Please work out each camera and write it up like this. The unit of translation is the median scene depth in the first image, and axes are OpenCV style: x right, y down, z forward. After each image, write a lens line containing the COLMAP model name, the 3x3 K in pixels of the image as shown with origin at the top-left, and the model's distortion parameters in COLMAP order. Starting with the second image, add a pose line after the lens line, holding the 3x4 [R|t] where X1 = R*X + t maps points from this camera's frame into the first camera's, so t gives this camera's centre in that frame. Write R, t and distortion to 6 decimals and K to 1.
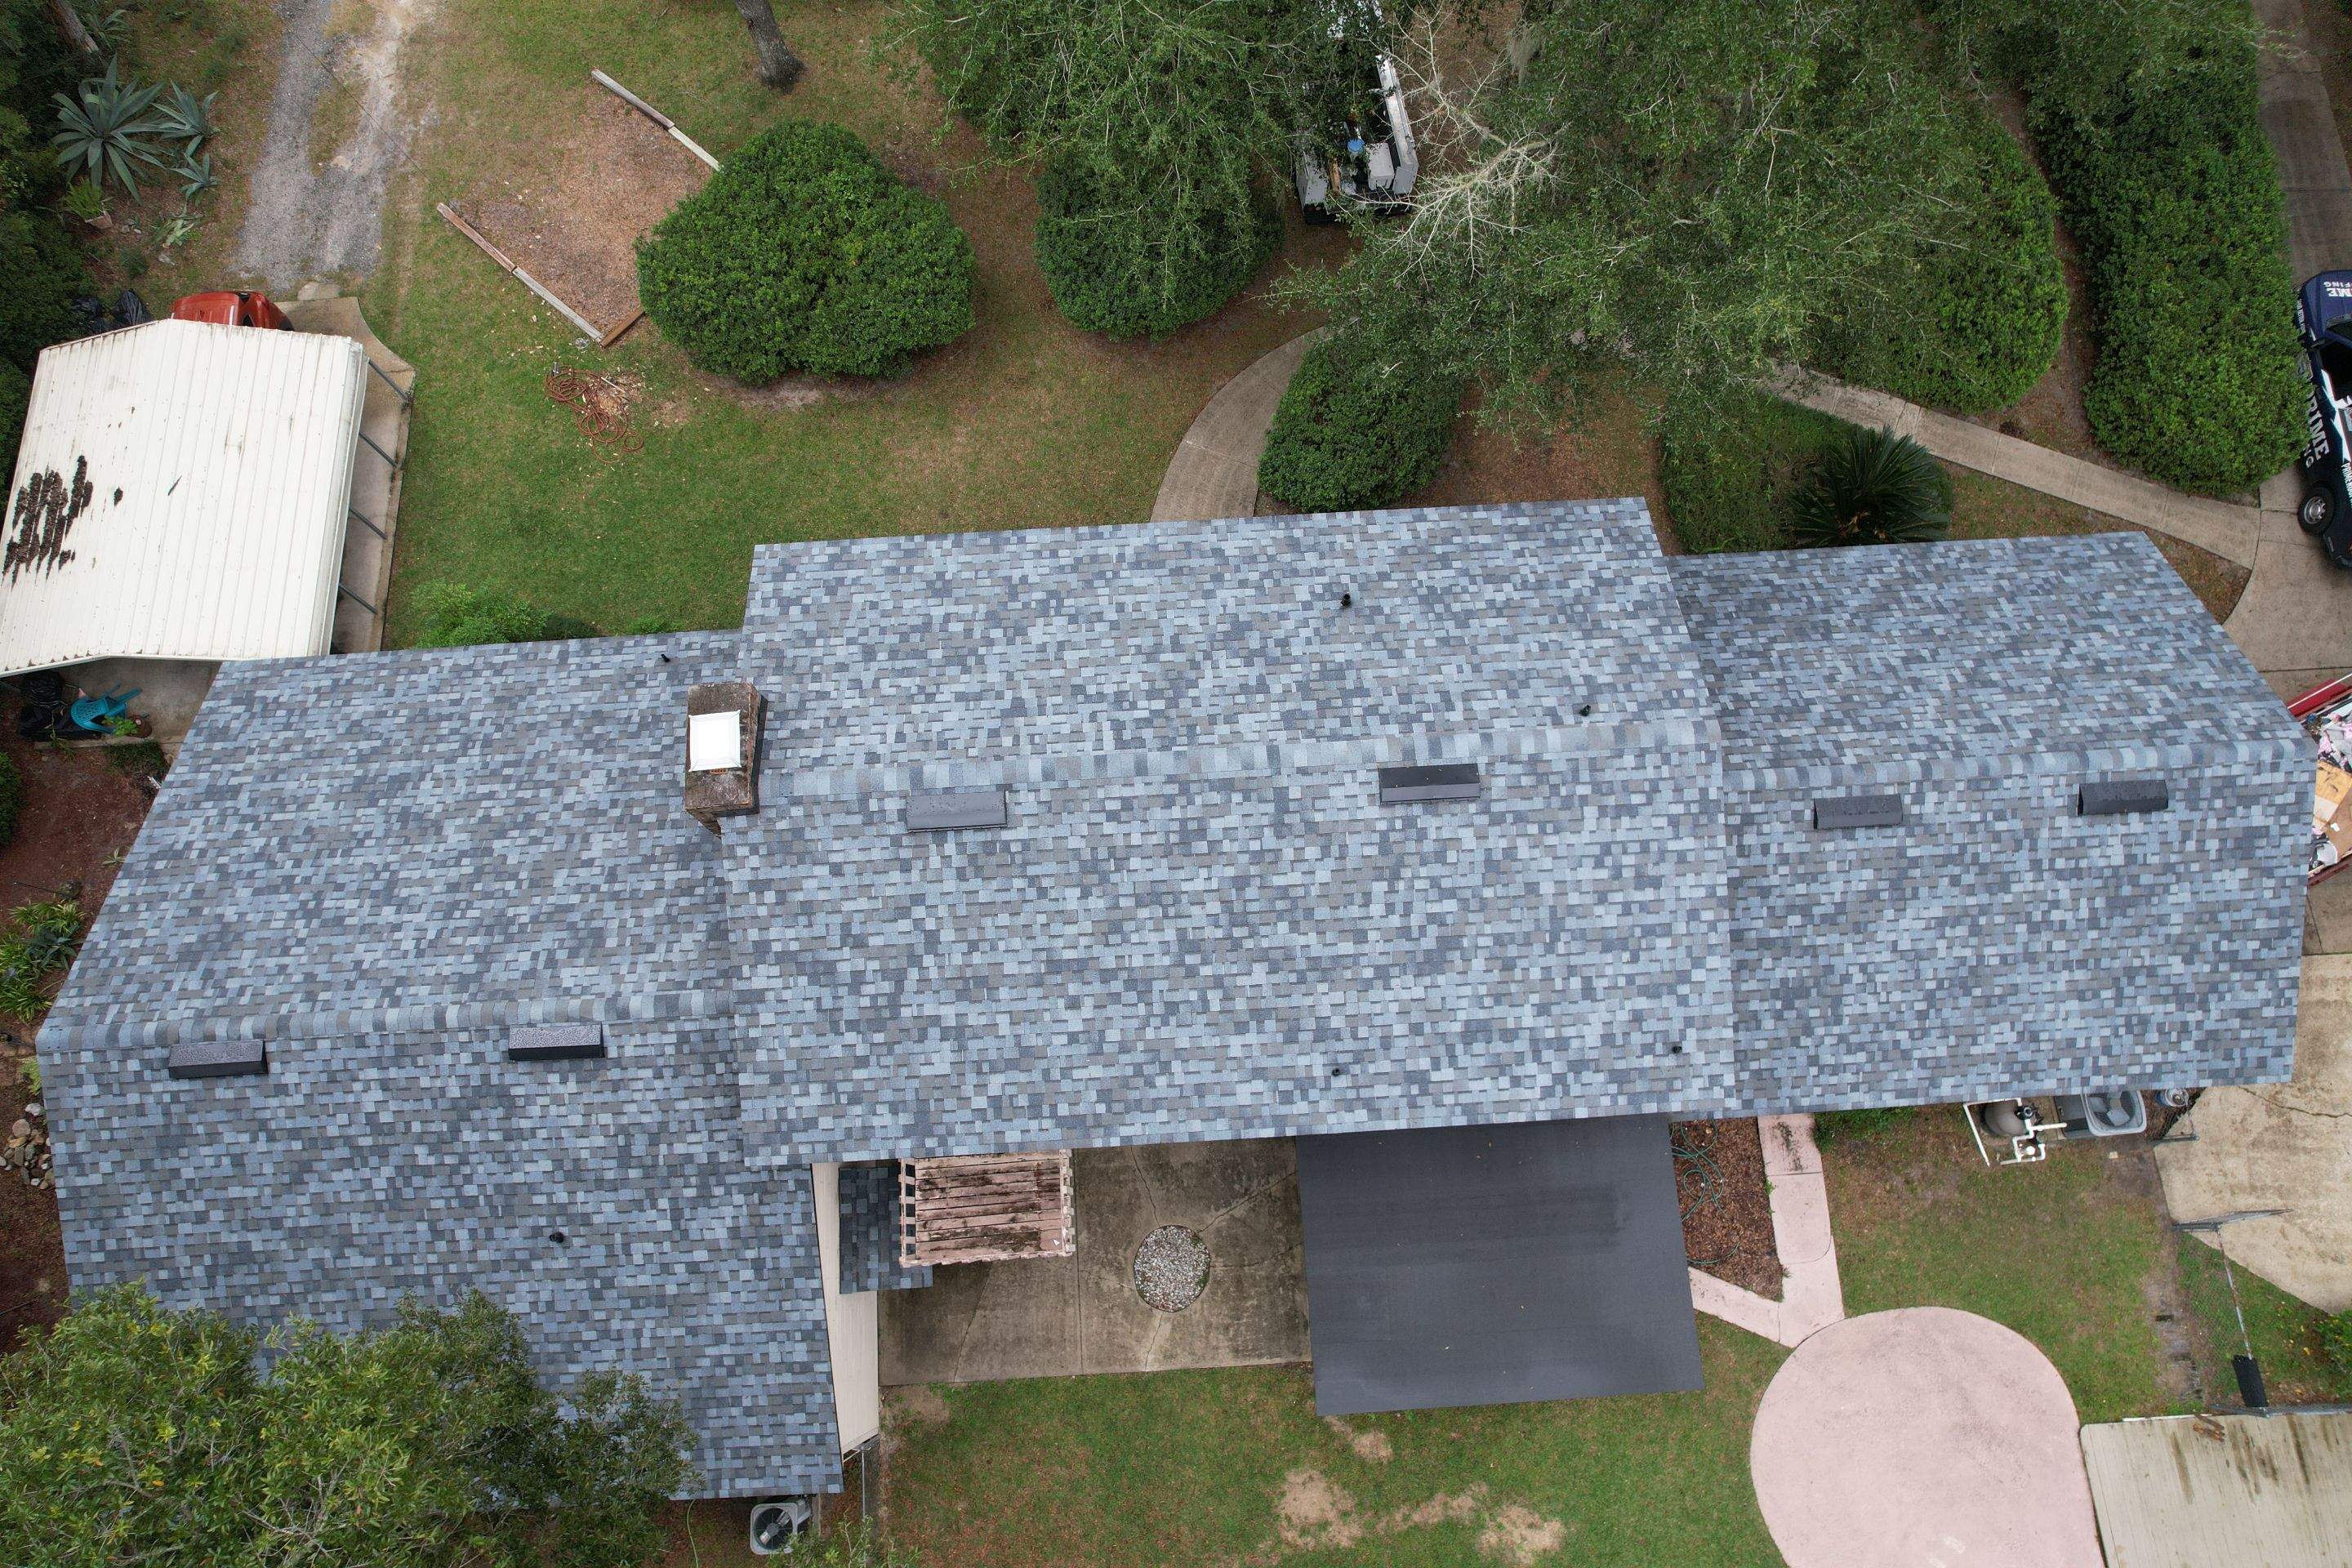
lens RADIAL K [[1501.6, 0, 1175.7], [0, 1501.6, 782.6], [0, 0, 1]] dist [-0.059646, 0.049031]
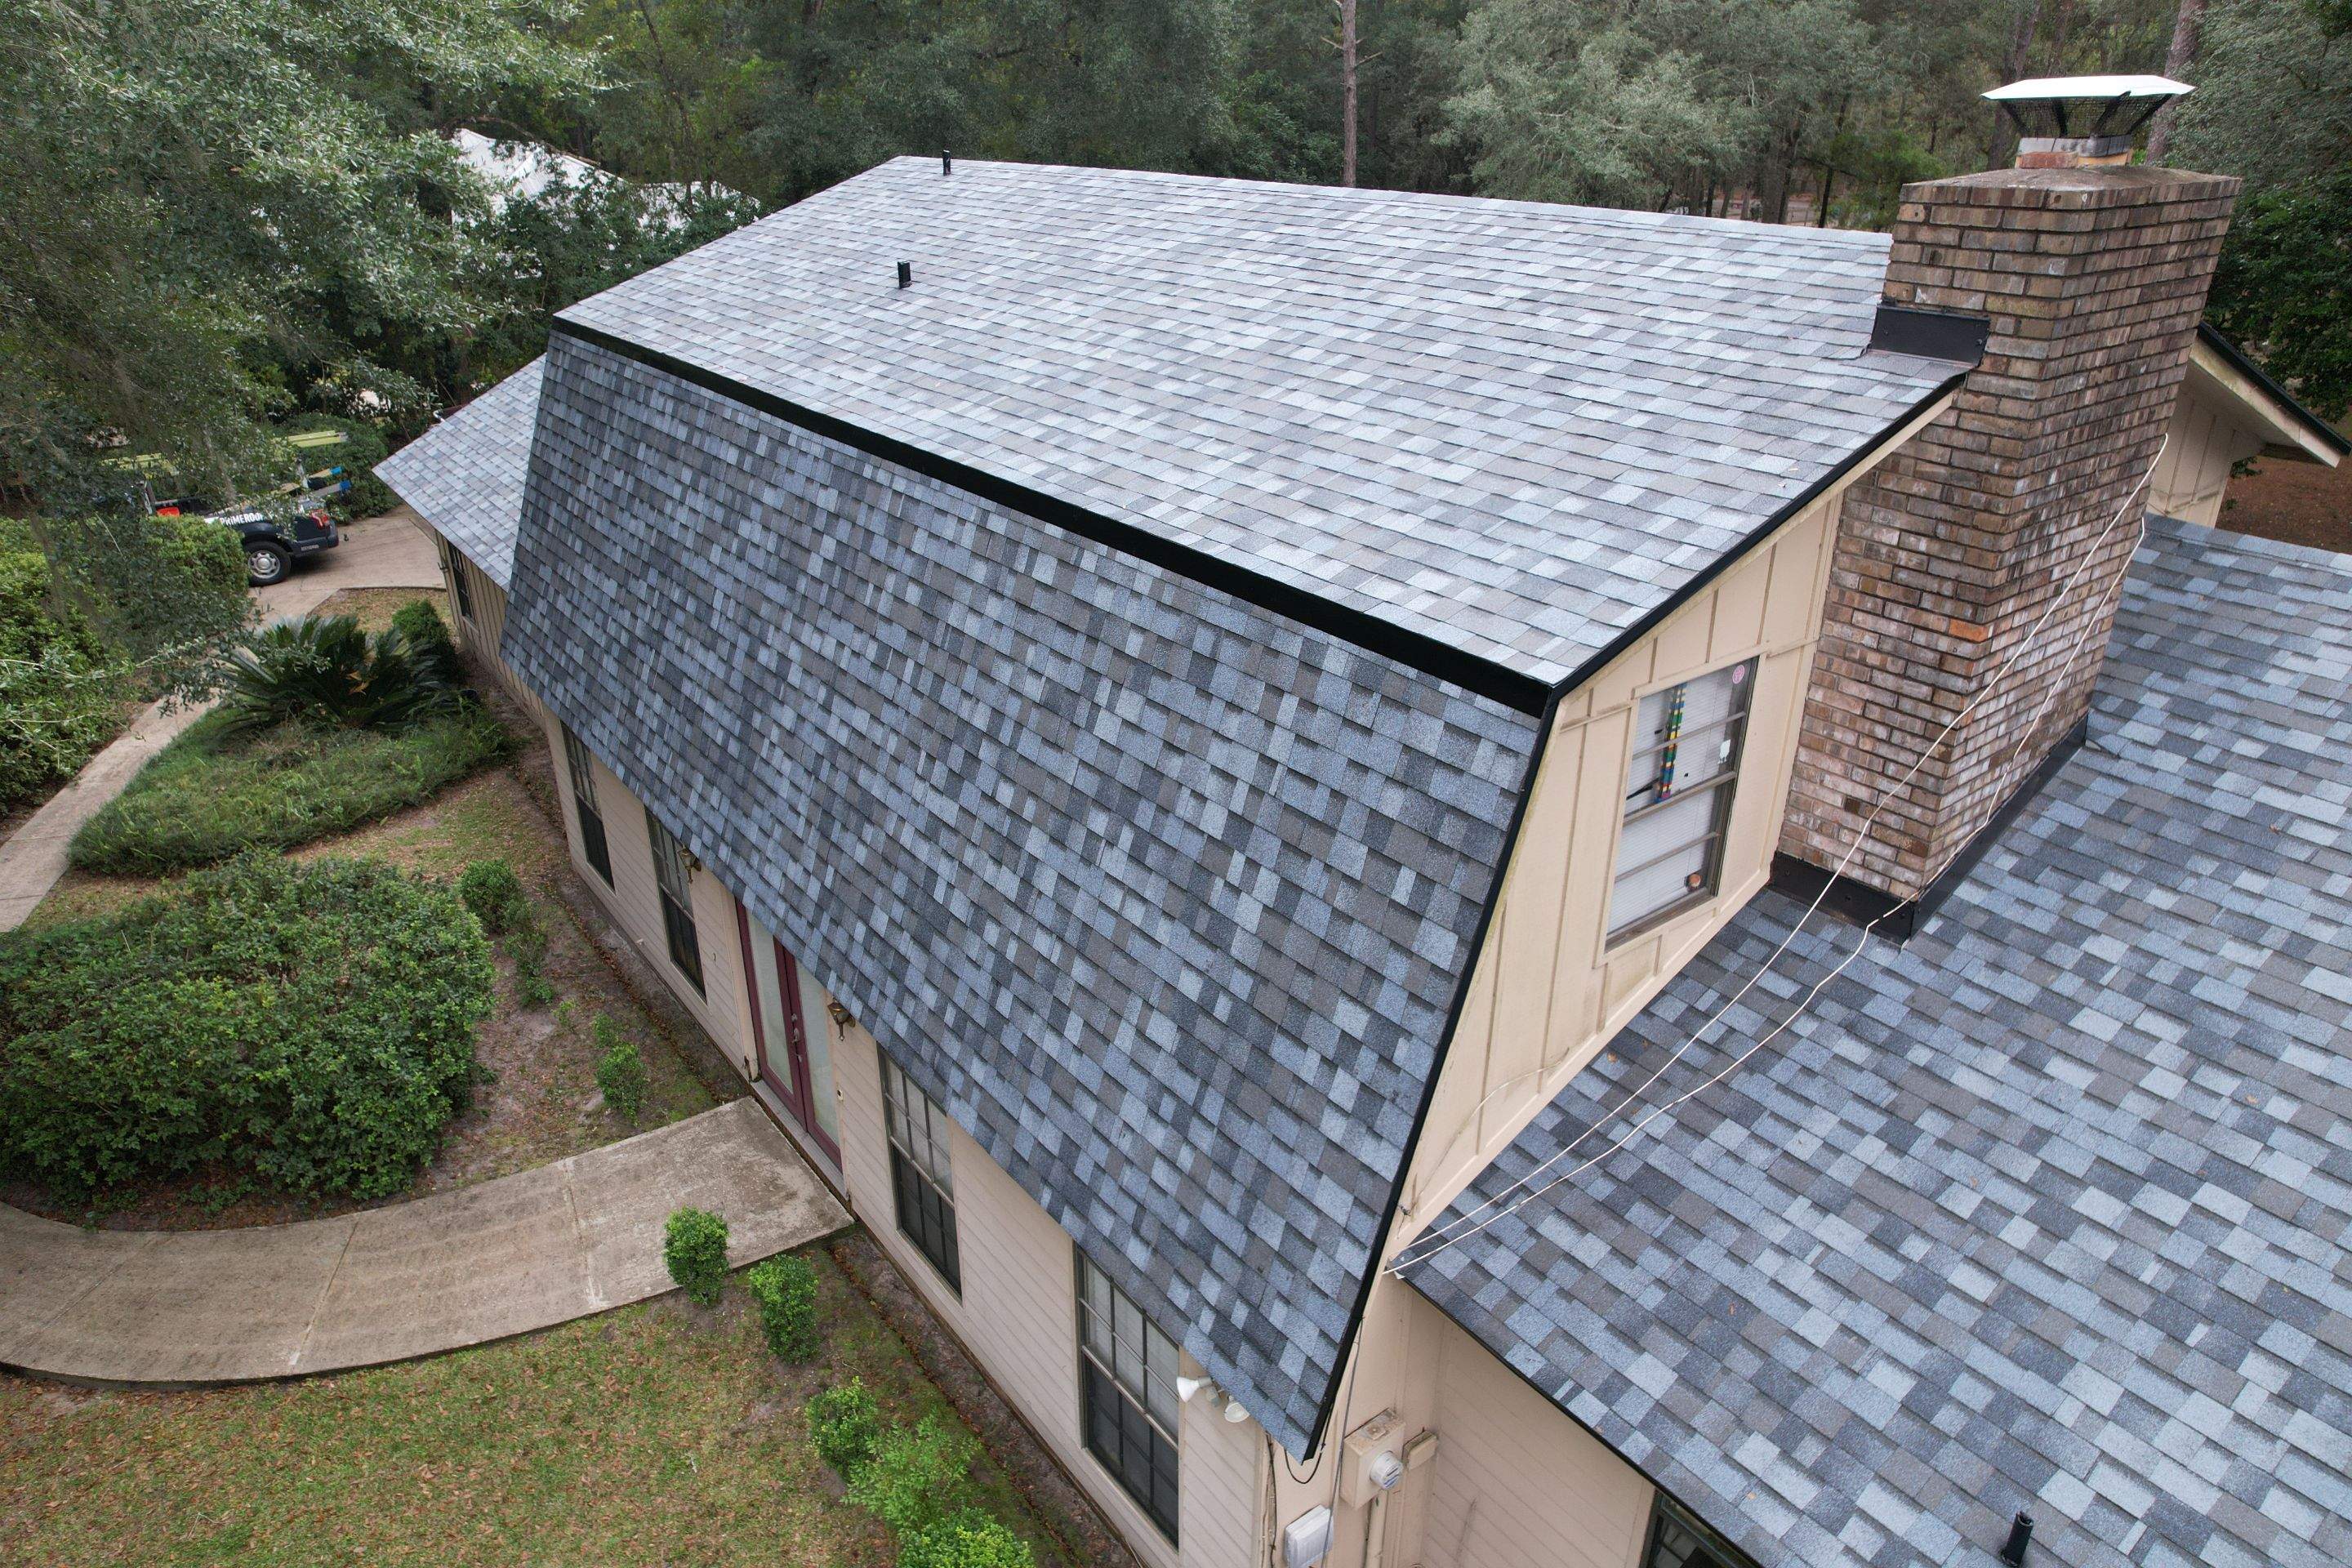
lens RADIAL K [[1501.6, 0, 1178.5], [0, 1501.6, 792.7], [0, 0, 1]] dist [-0.059646, 0.049031]
pose [[-0.556443, -0.350479, 0.753349, -0.497600], [0.796558, 0.032906, 0.603667, -0.409215], [-0.236362, 0.935992, 0.260867, 1.067827]]
